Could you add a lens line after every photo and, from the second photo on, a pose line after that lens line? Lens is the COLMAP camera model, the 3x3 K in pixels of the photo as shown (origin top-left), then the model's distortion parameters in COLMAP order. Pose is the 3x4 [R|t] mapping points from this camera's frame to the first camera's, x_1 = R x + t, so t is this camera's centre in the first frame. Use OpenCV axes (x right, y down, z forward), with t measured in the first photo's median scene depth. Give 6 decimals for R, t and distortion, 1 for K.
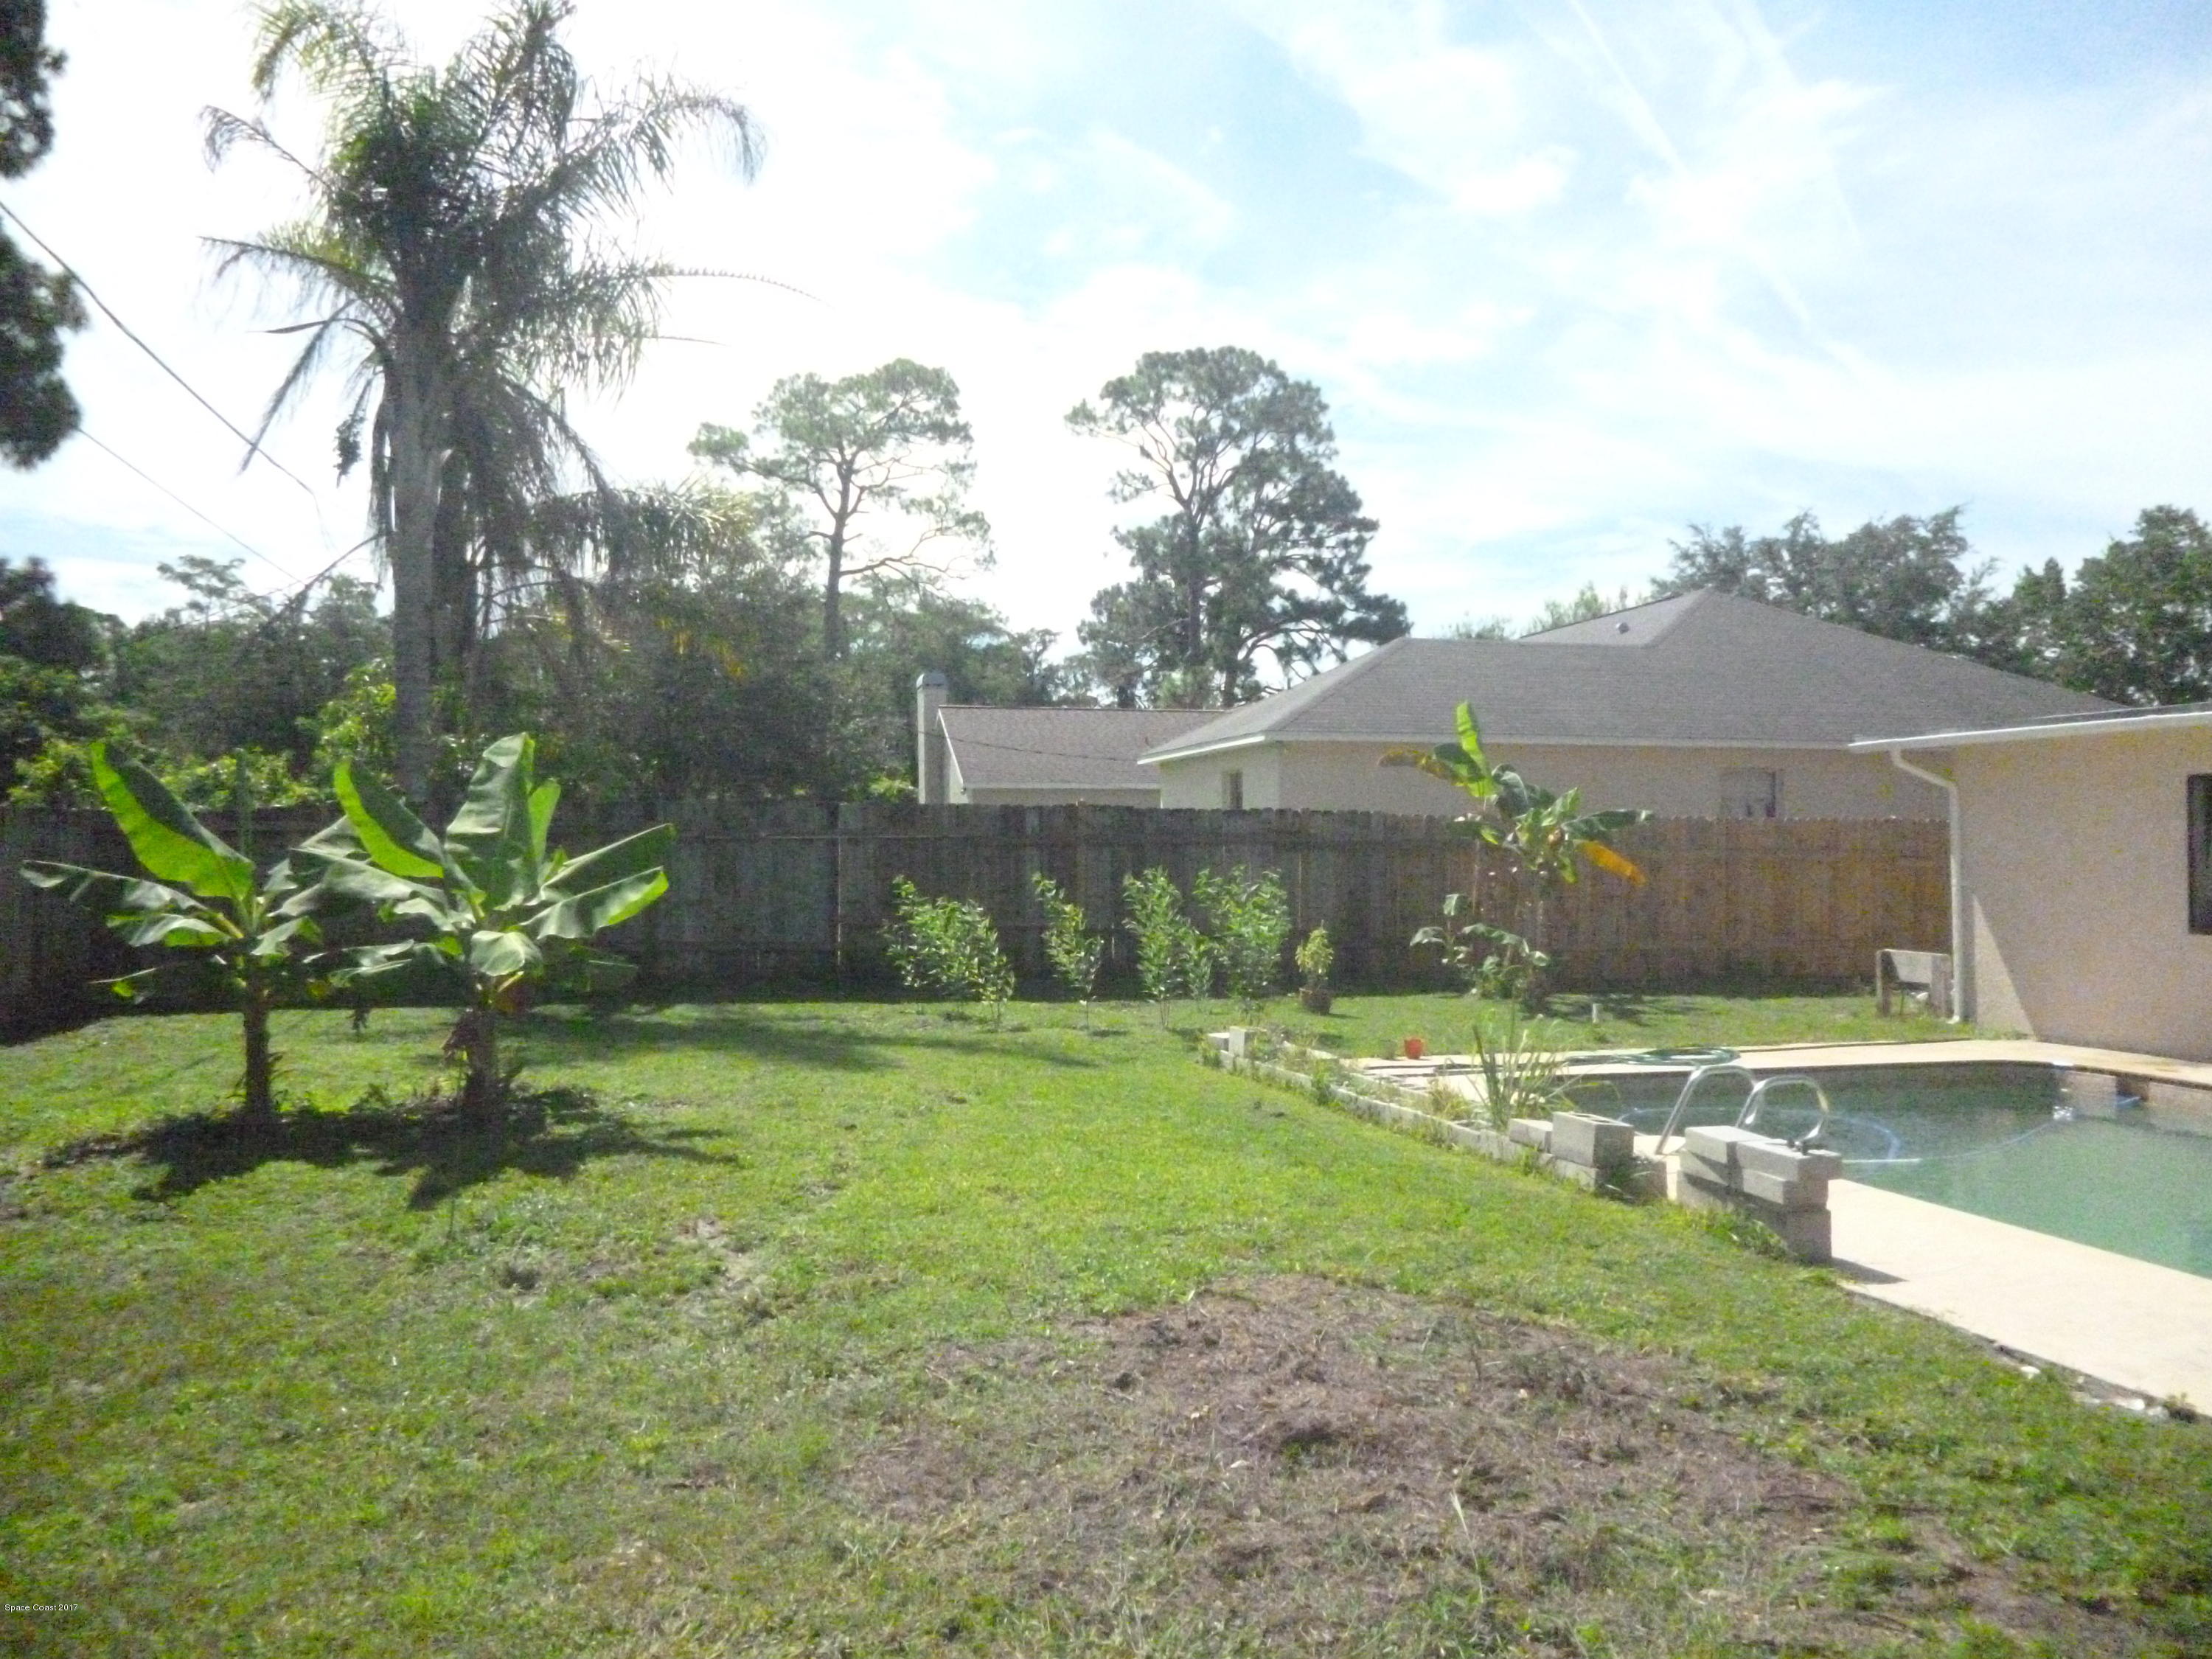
lens RADIAL K [[1852.3, 0, 1134.8], [0, 1852.3, 773.5], [0, 0, 1]] dist [-0.025491, 0.002578]
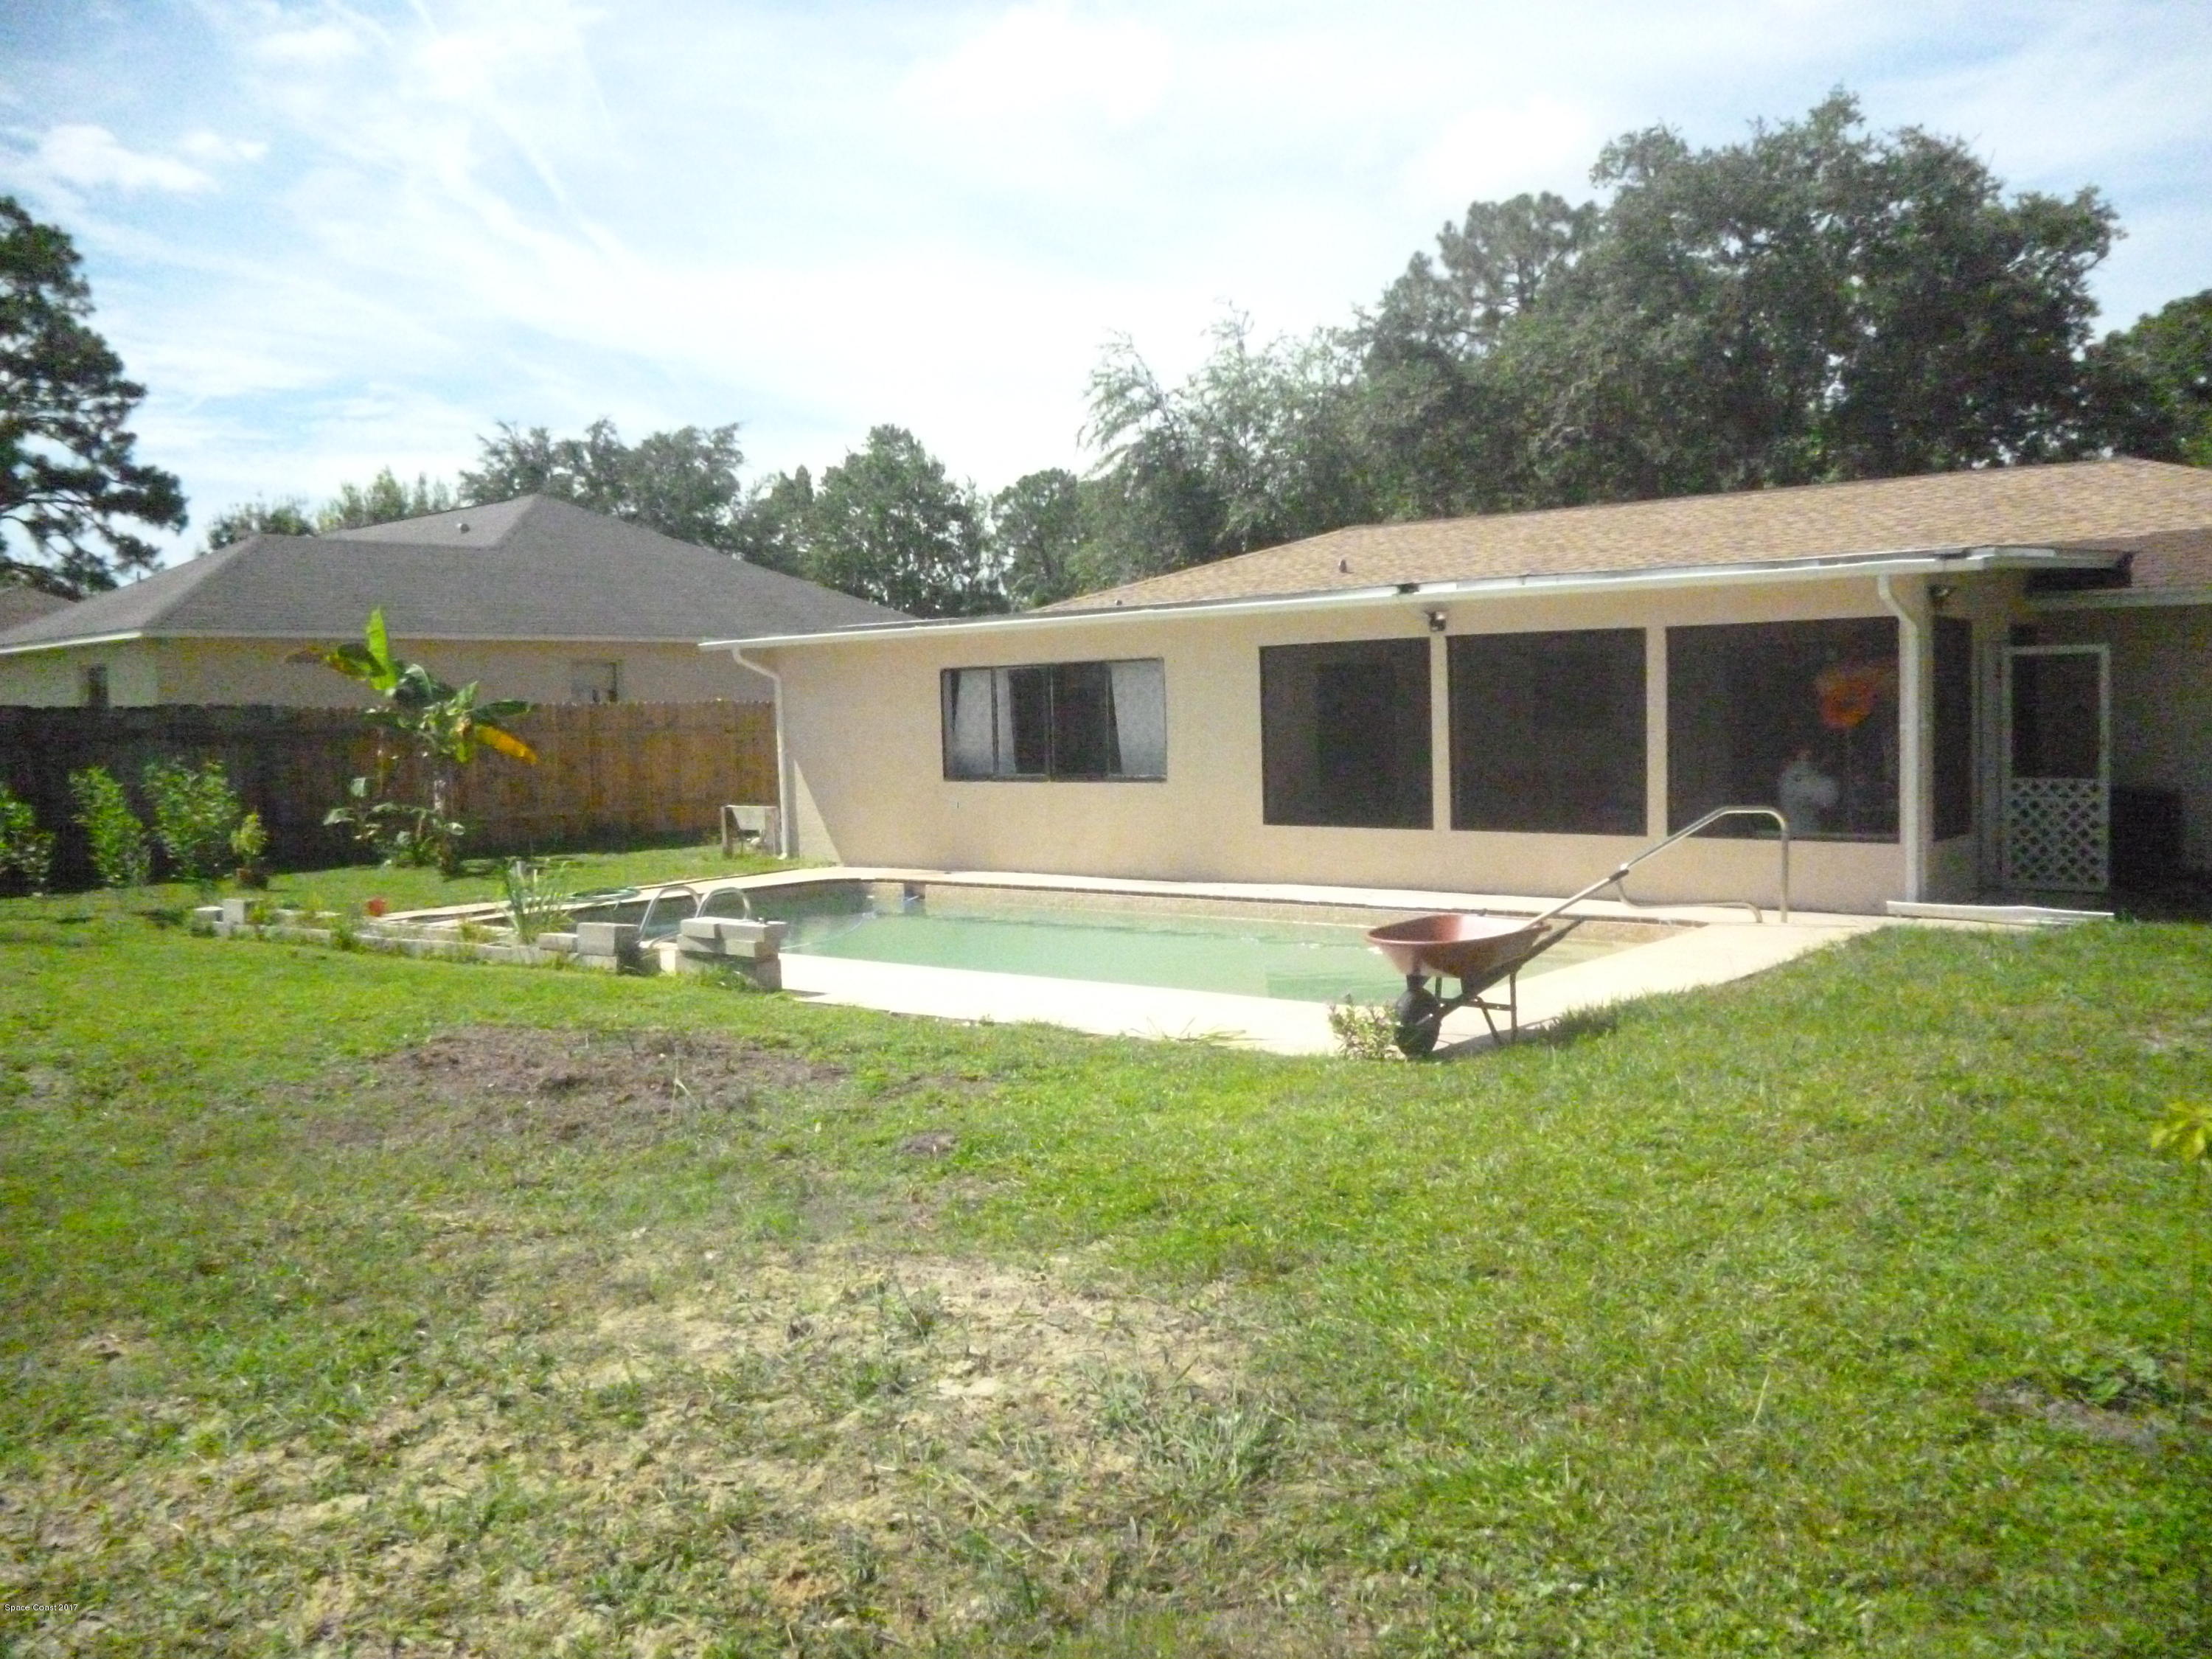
lens RADIAL K [[1852.3, 0, 1102.5], [0, 1852.3, 838.1], [0, 0, 1]] dist [-0.025491, 0.002578]
pose [[0.808021, -0.063338, 0.585739, -0.086852], [0.003691, 0.994729, 0.102471, -0.008081], [-0.589141, -0.080637, 0.803996, -0.117202]]
